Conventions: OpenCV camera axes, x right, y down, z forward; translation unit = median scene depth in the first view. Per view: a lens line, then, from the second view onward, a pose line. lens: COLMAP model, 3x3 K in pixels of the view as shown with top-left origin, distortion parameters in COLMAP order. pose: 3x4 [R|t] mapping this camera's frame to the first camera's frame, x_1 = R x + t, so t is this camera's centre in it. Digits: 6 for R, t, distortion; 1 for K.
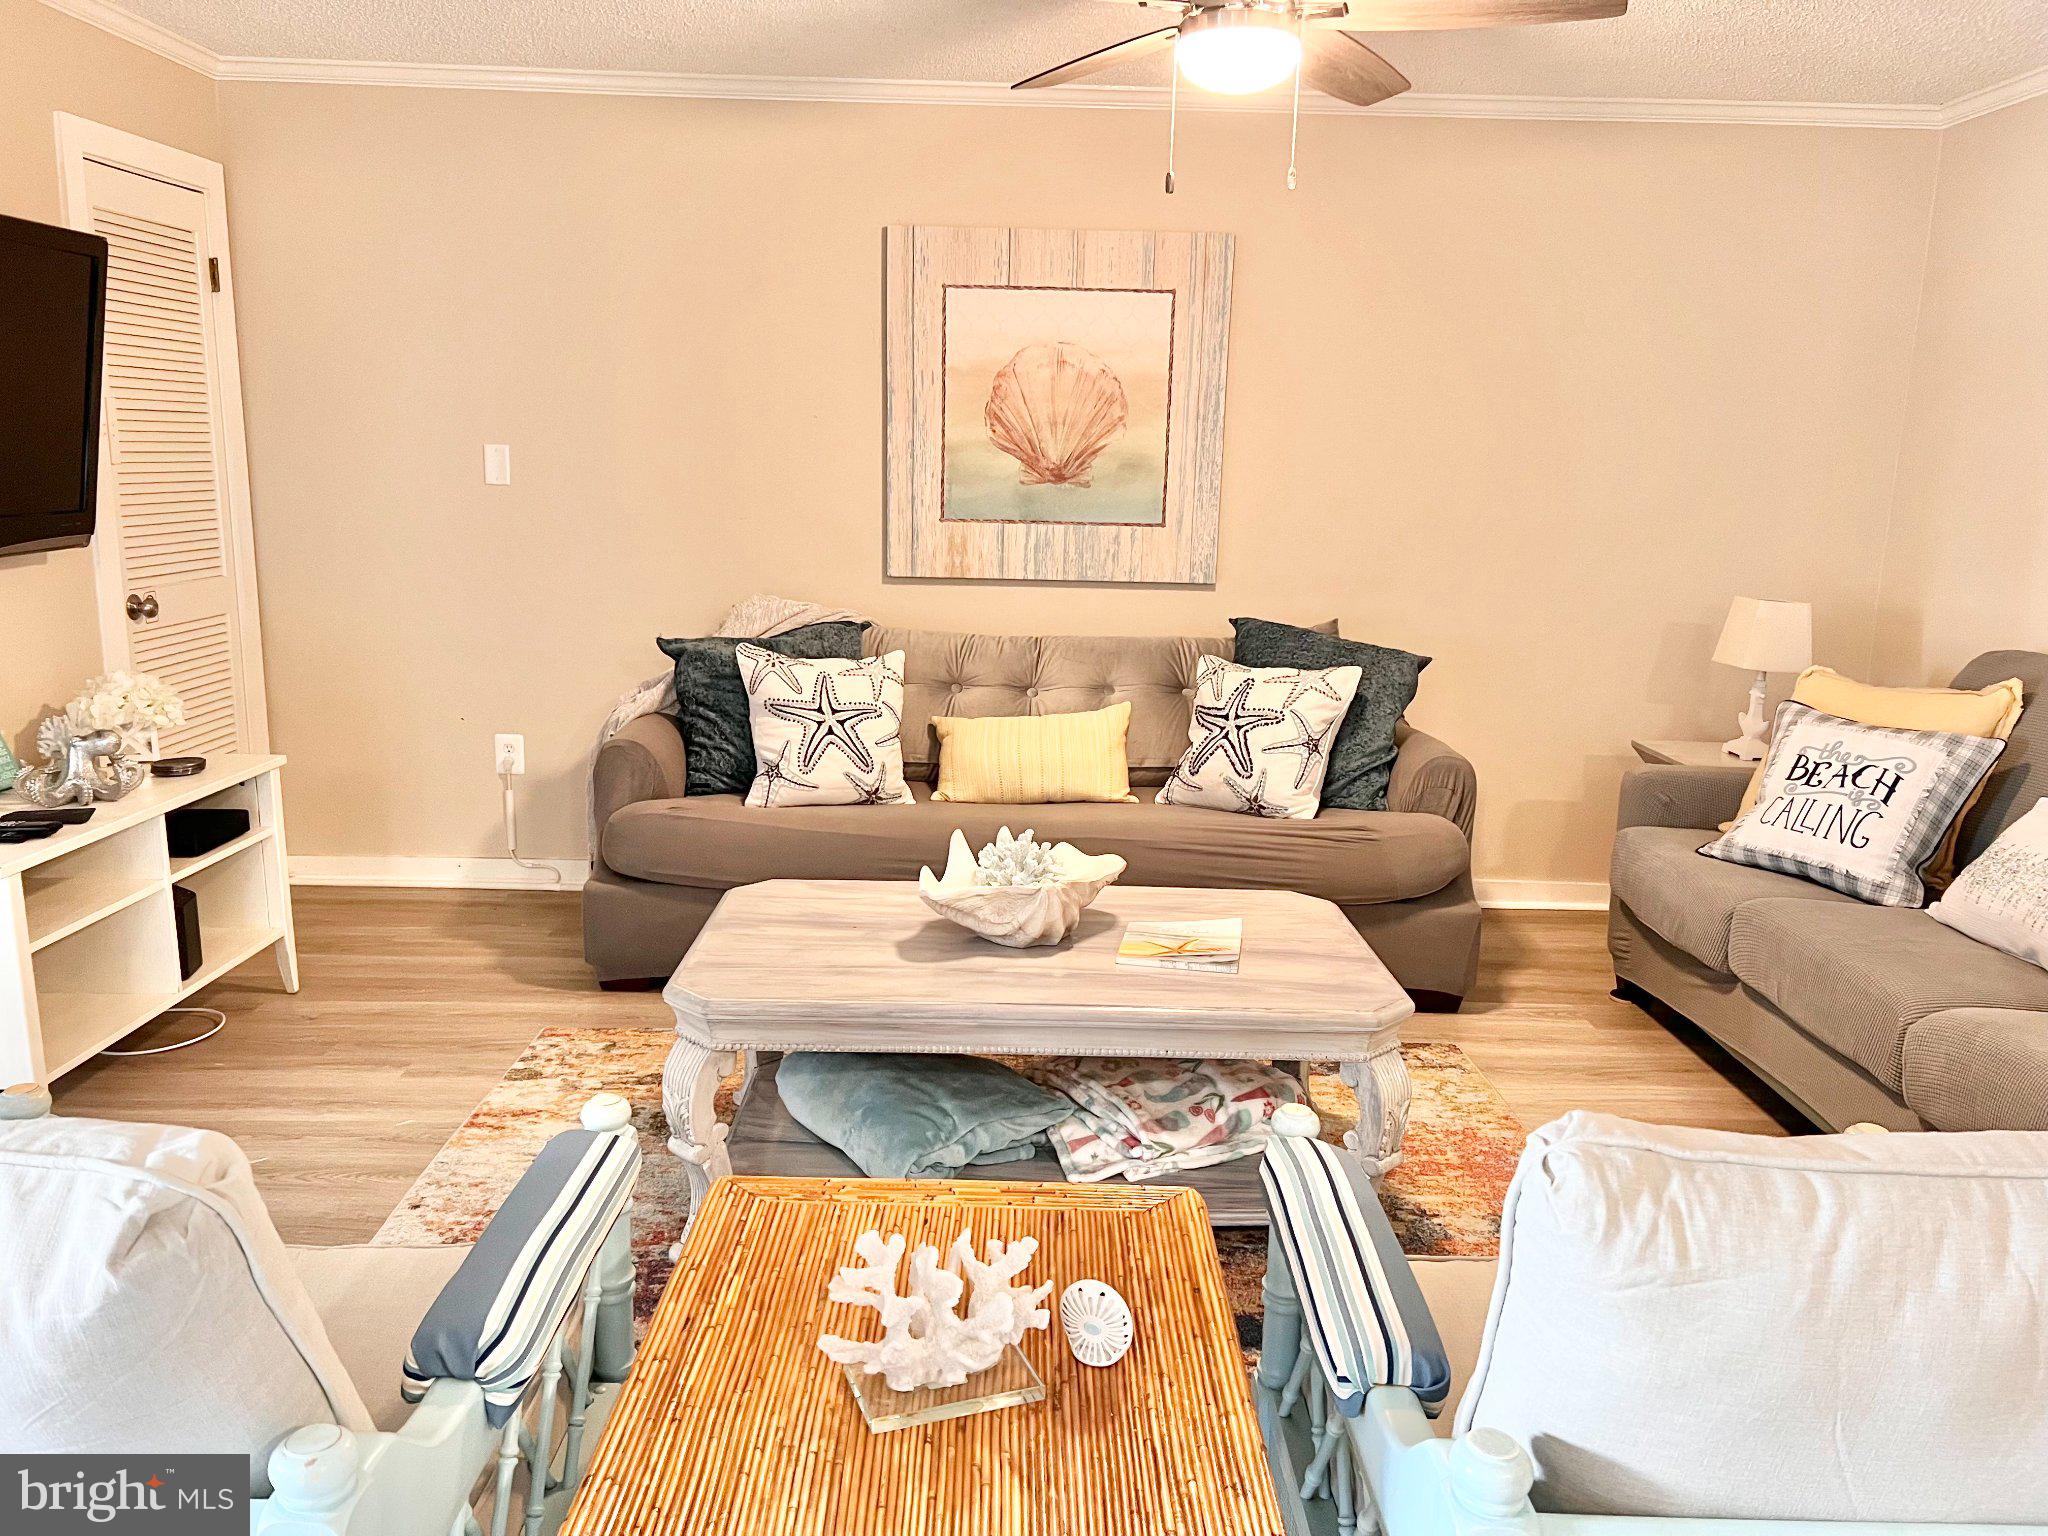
lens RADIAL K [[1522.5, 0, 1026.1], [0, 1522.5, 802.5], [0, 0, 1]] dist [0.026325, -0.004480]
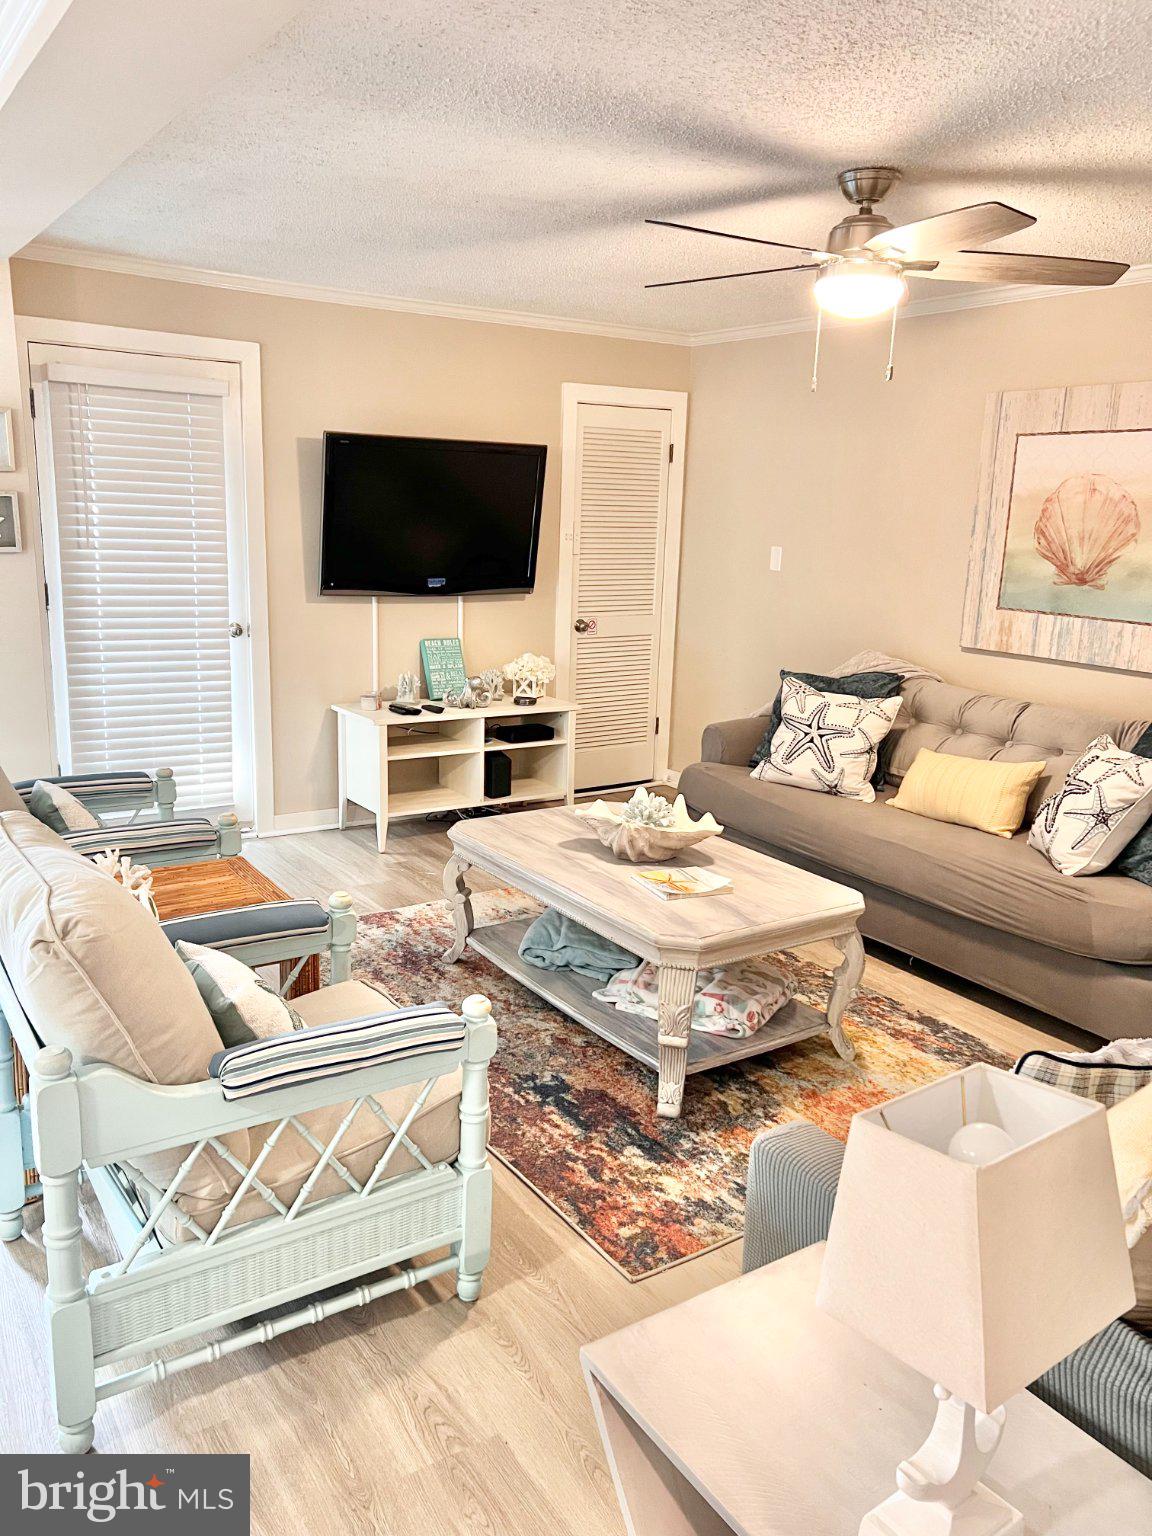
lens RADIAL K [[1189.3, 0, 576.0], [0, 1189.3, 768.0], [0, 0, 1]] dist [0.061390, -0.065416]
pose [[0.543148, 0.178678, -0.820405, 0.642167], [-0.199434, 0.976586, 0.080658, -0.061275], [0.815608, 0.119807, 0.566065, 0.125539]]
